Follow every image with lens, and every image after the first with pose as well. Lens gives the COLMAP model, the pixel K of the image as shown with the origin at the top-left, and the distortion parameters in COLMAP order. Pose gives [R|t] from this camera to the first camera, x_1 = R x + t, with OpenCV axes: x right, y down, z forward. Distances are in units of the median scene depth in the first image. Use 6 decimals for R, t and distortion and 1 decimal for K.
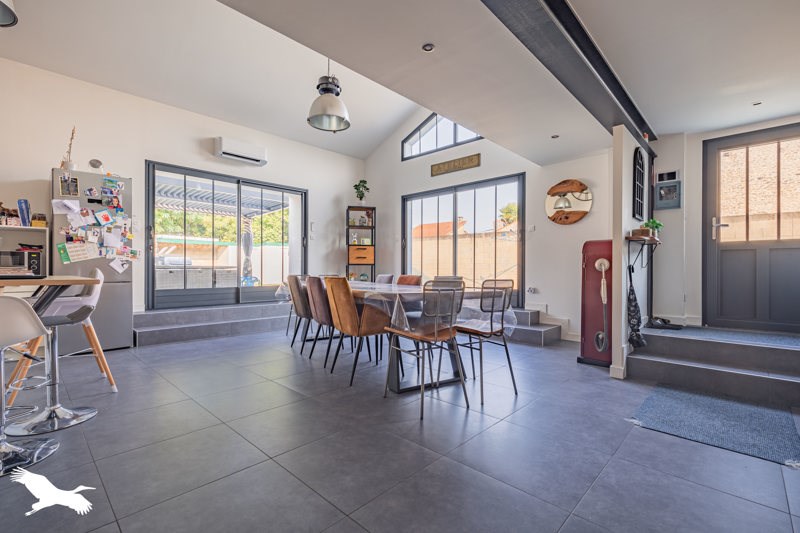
lens RADIAL K [[360.2, 0, 398.8], [0, 360.2, 272.4], [0, 0, 1]] dist [0.004054, -0.002206]
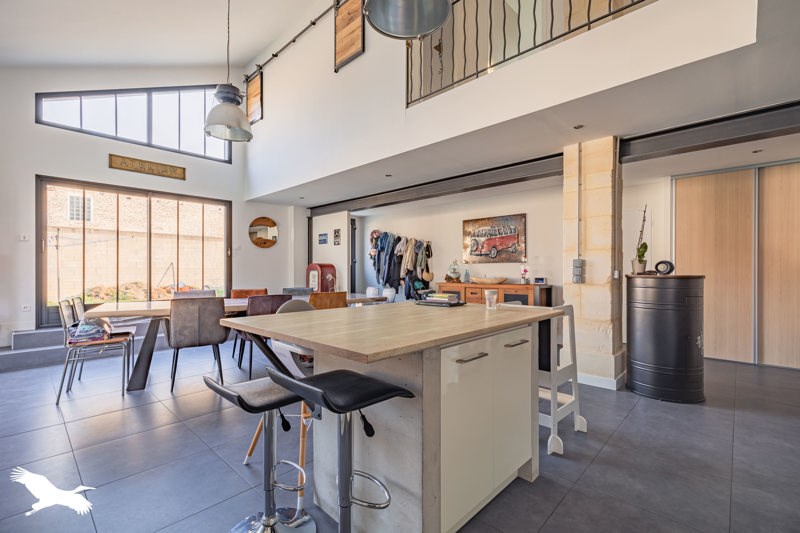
lens RADIAL K [[360.2, 0, 404.0], [0, 360.2, 270.2], [0, 0, 1]] dist [0.004054, -0.002206]
pose [[-0.011280, -0.005542, 0.999921, -0.816733], [0.008283, 0.999950, 0.005635, -0.039863], [-0.999902, 0.008346, -0.011233, 0.394153]]
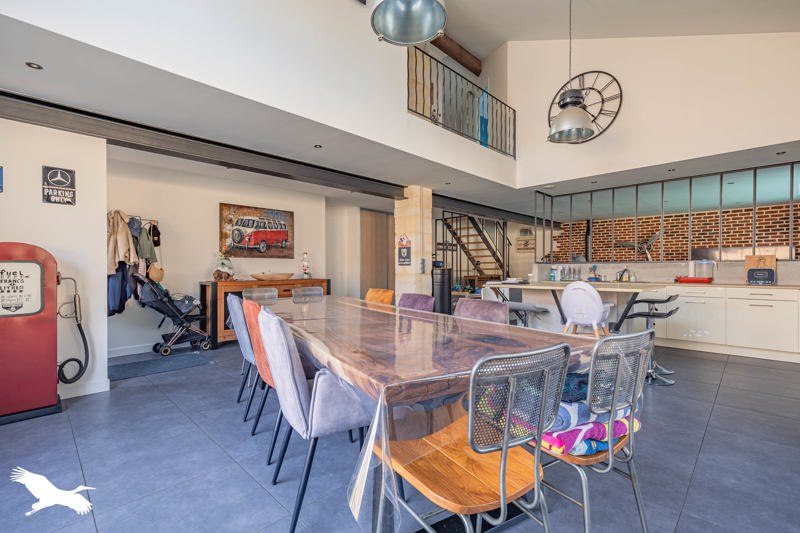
lens RADIAL K [[360.2, 0, 395.7], [0, 360.2, 268.9], [0, 0, 1]] dist [0.004054, -0.002206]
pose [[-0.999965, -0.001502, 0.008212, -0.126265], [-0.001454, 0.999982, 0.005838, -0.029272], [-0.008220, 0.005826, -0.999949, 1.097581]]
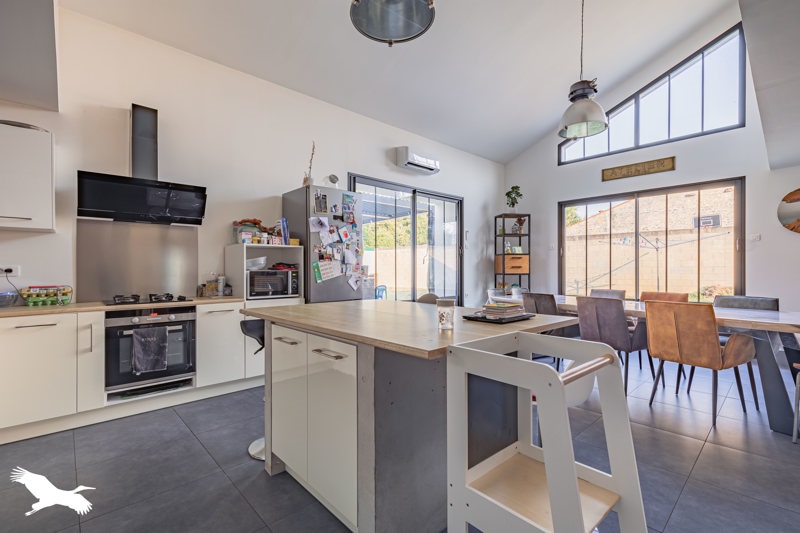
lens RADIAL K [[360.2, 0, 397.7], [0, 360.2, 270.5], [0, 0, 1]] dist [0.004054, -0.002206]
pose [[0.997944, -0.004743, -0.063923, -0.433029], [0.004401, 0.999975, -0.005500, -0.033719], [0.063947, 0.005207, 0.997940, 0.025555]]
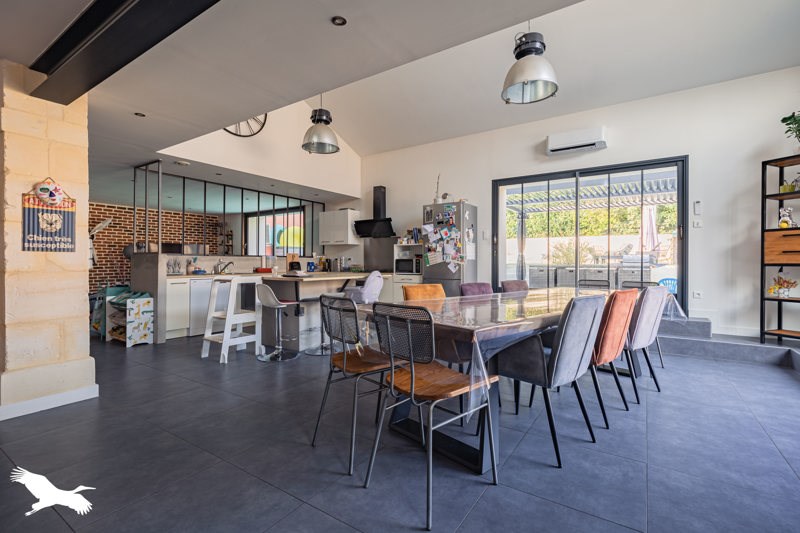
lens RADIAL K [[360.2, 0, 394.1], [0, 360.2, 261.0], [0, 0, 1]] dist [0.004054, -0.002206]
pose [[0.162884, -0.007483, -0.986617, 0.385198], [-0.009403, 0.999914, -0.009137, -0.020742], [0.986600, 0.010765, 0.162800, 0.407082]]
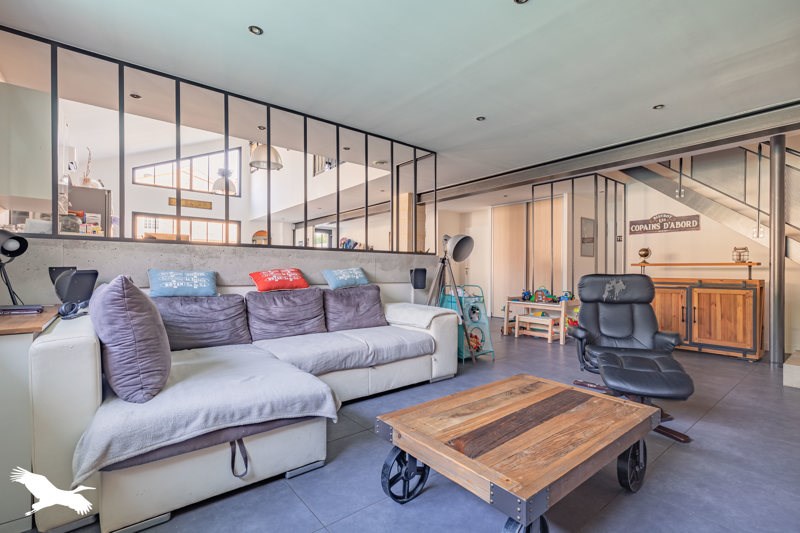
lens RADIAL K [[360.2, 0, 398.5], [0, 360.2, 270.3], [0, 0, 1]] dist [0.004054, -0.002206]
pose [[0.124544, -0.007893, 0.992183, -1.346839], [0.003300, 0.999966, 0.007541, -0.022664], [-0.992209, 0.002335, 0.124566, -0.072940]]
